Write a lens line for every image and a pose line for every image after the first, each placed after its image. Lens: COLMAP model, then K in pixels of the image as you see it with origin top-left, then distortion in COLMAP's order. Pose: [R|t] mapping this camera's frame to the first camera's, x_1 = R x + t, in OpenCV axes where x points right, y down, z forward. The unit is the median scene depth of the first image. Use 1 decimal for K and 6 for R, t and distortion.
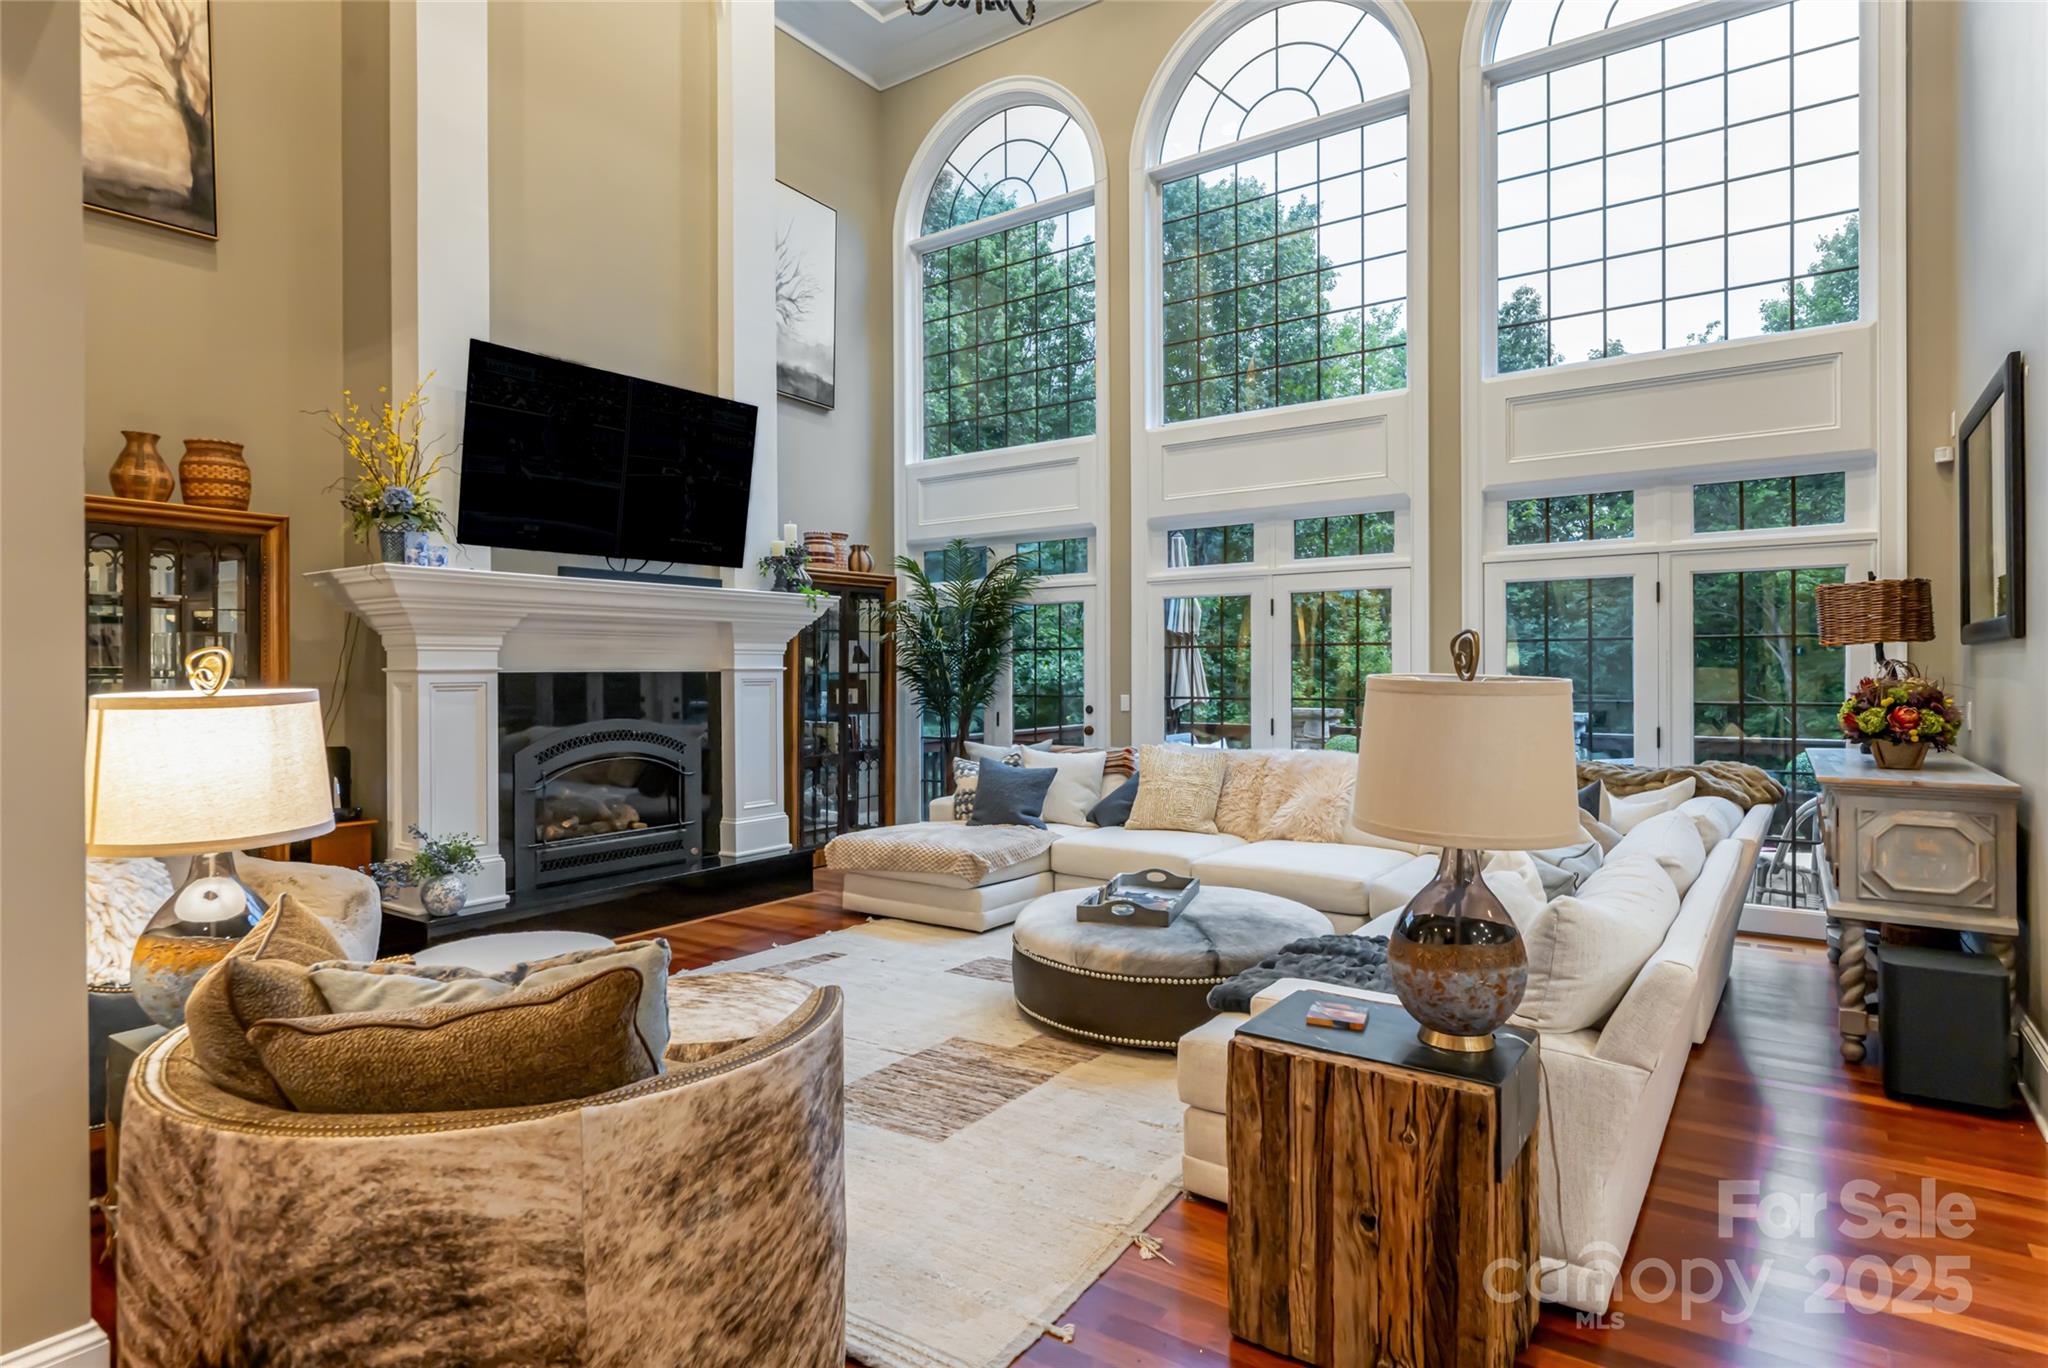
lens RADIAL K [[1081.6, 0, 1027.1], [0, 1081.6, 678.3], [0, 0, 1]] dist [0.003001, 0.000434]
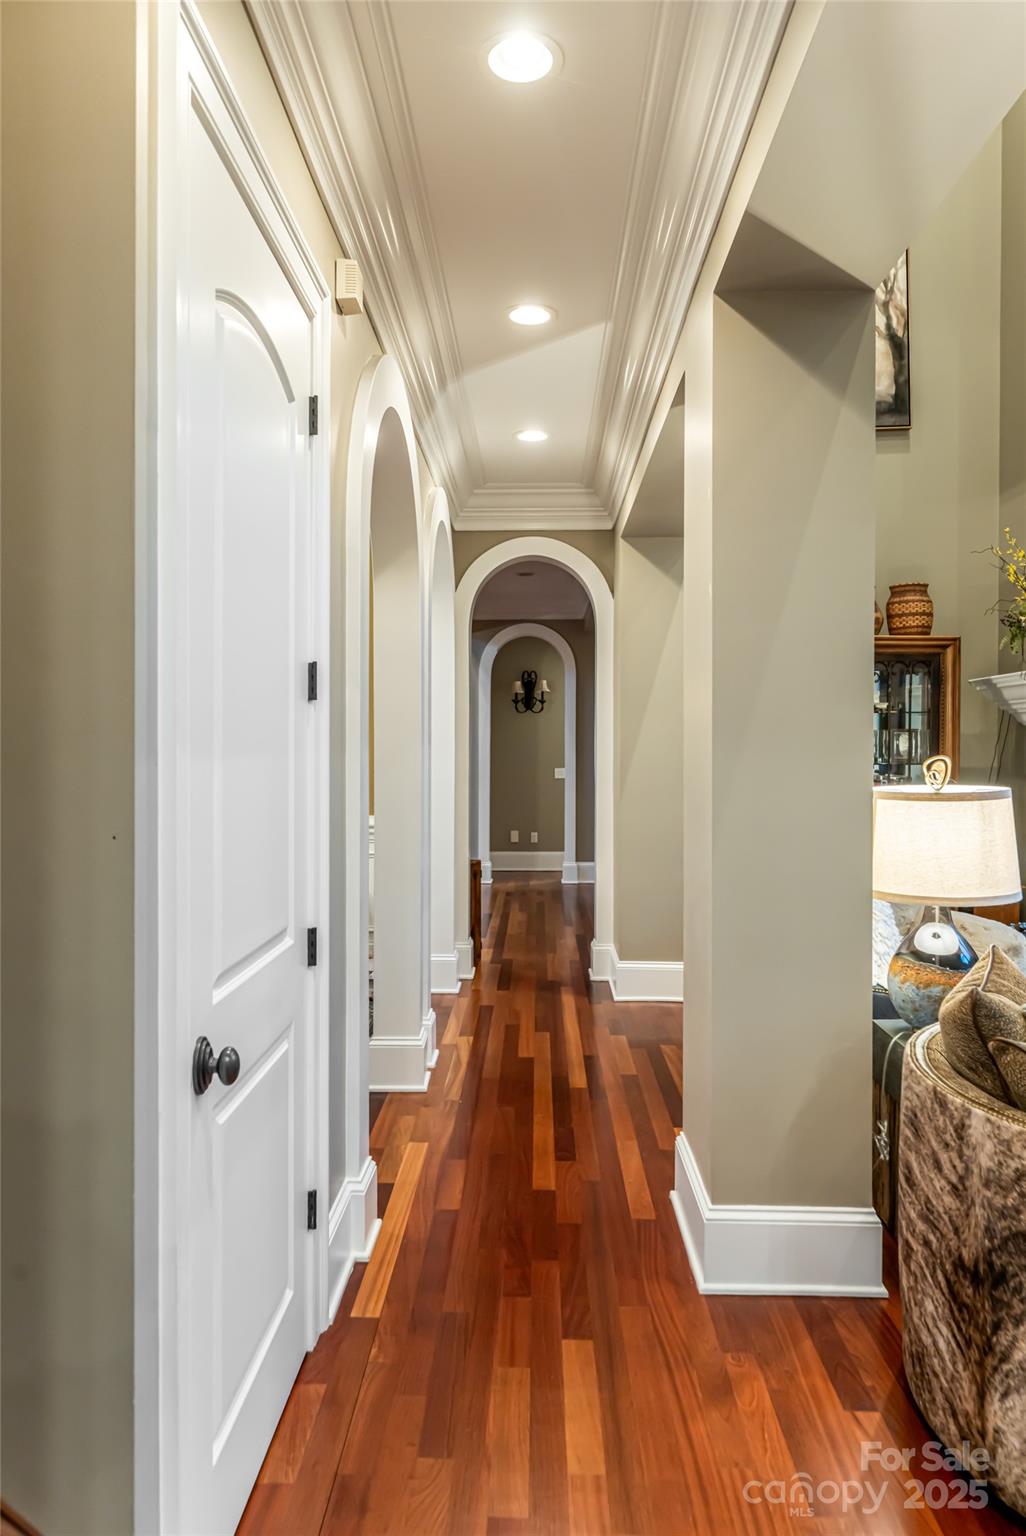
lens RADIAL K [[997.2, 0, 511.9], [0, 997.2, 760.7], [0, 0, 1]] dist [-0.003328, 0.002150]
pose [[0.543213, 0.012565, -0.839501, 0.022366], [-0.007120, 0.999921, 0.010359, -0.047767], [0.839565, 0.000351, 0.543260, -0.215930]]
